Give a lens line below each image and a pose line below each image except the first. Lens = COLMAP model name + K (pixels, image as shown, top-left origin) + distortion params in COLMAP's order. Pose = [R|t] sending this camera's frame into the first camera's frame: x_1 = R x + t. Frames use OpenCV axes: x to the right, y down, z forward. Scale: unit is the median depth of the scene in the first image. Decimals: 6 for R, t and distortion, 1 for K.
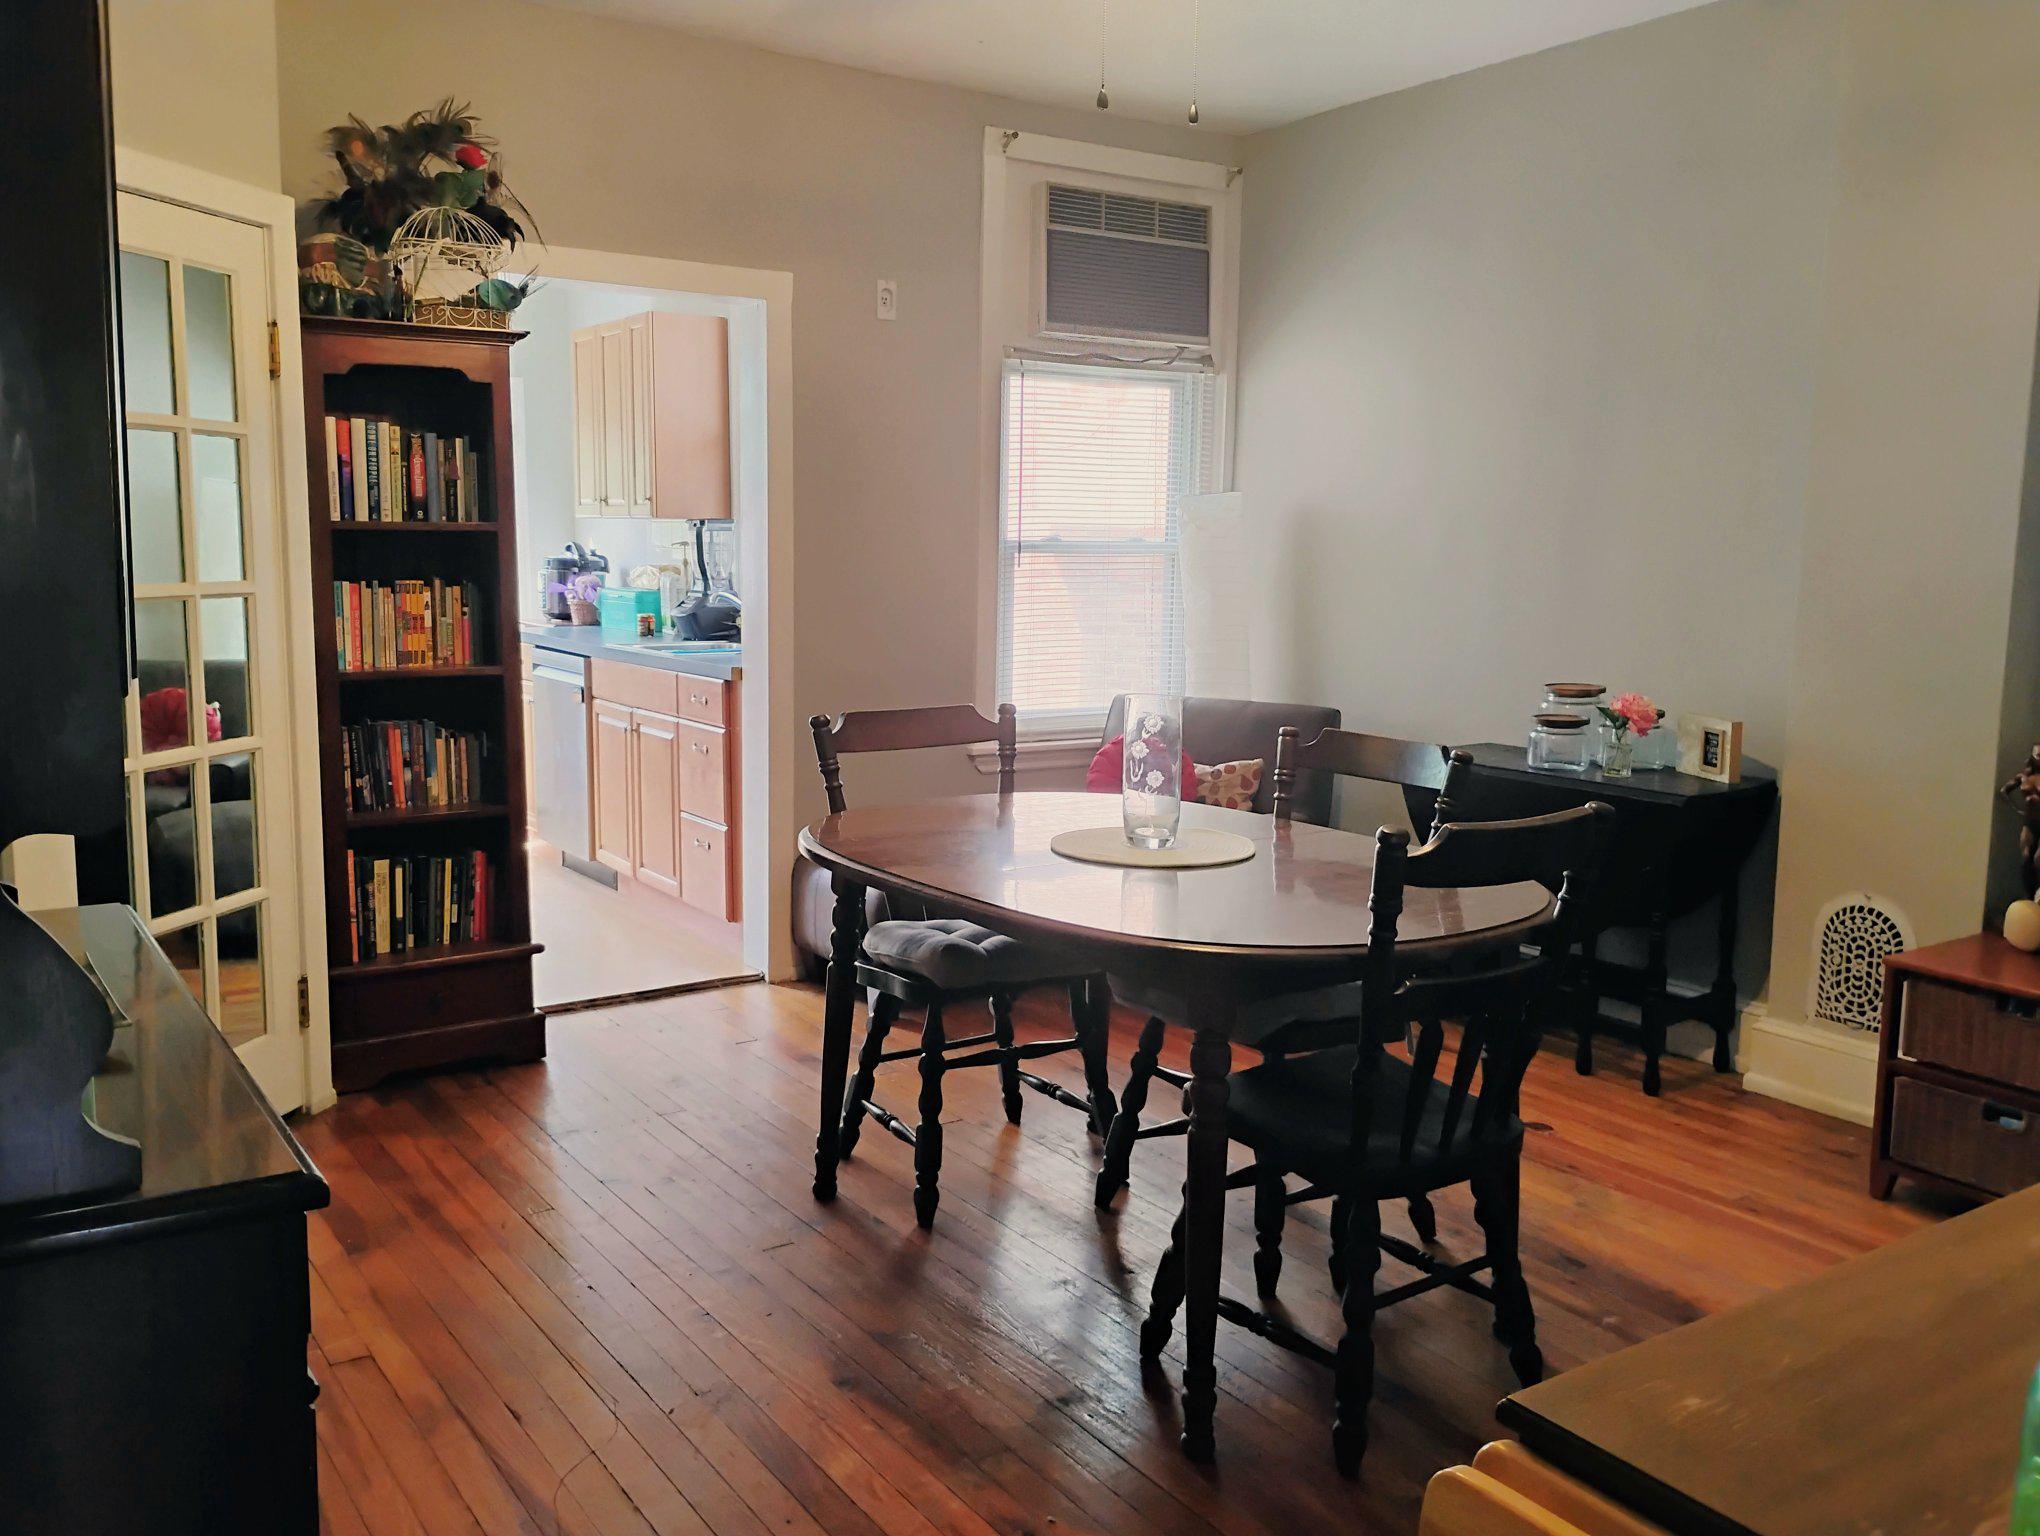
lens RADIAL K [[1699.2, 0, 1026.1], [0, 1699.2, 774.5], [0, 0, 1]] dist [0.026099, -0.014187]
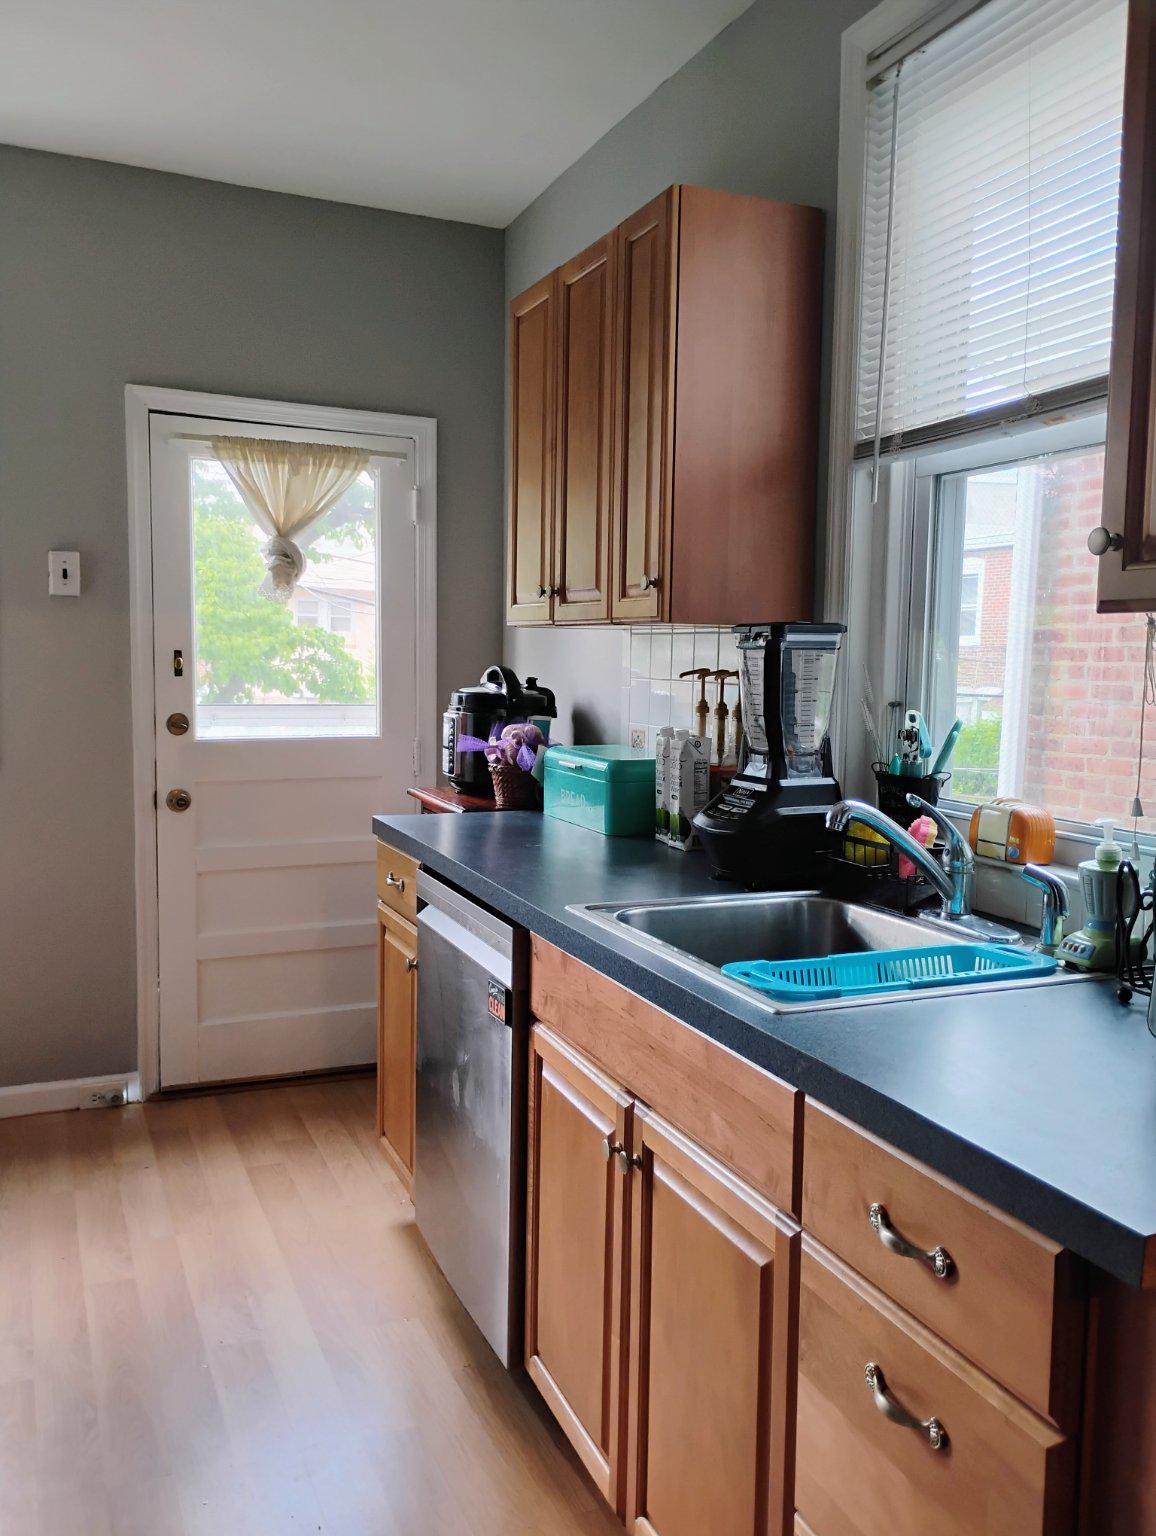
lens RADIAL K [[1279.4, 0, 578.0], [0, 1279.4, 768.0], [0, 0, 1]] dist [0.026099, -0.014187]
pose [[0.980504, 0.022303, -0.195230, -0.154913], [-0.031640, 0.998493, -0.044839, -0.083889], [0.193936, 0.050142, 0.979732, 0.582263]]
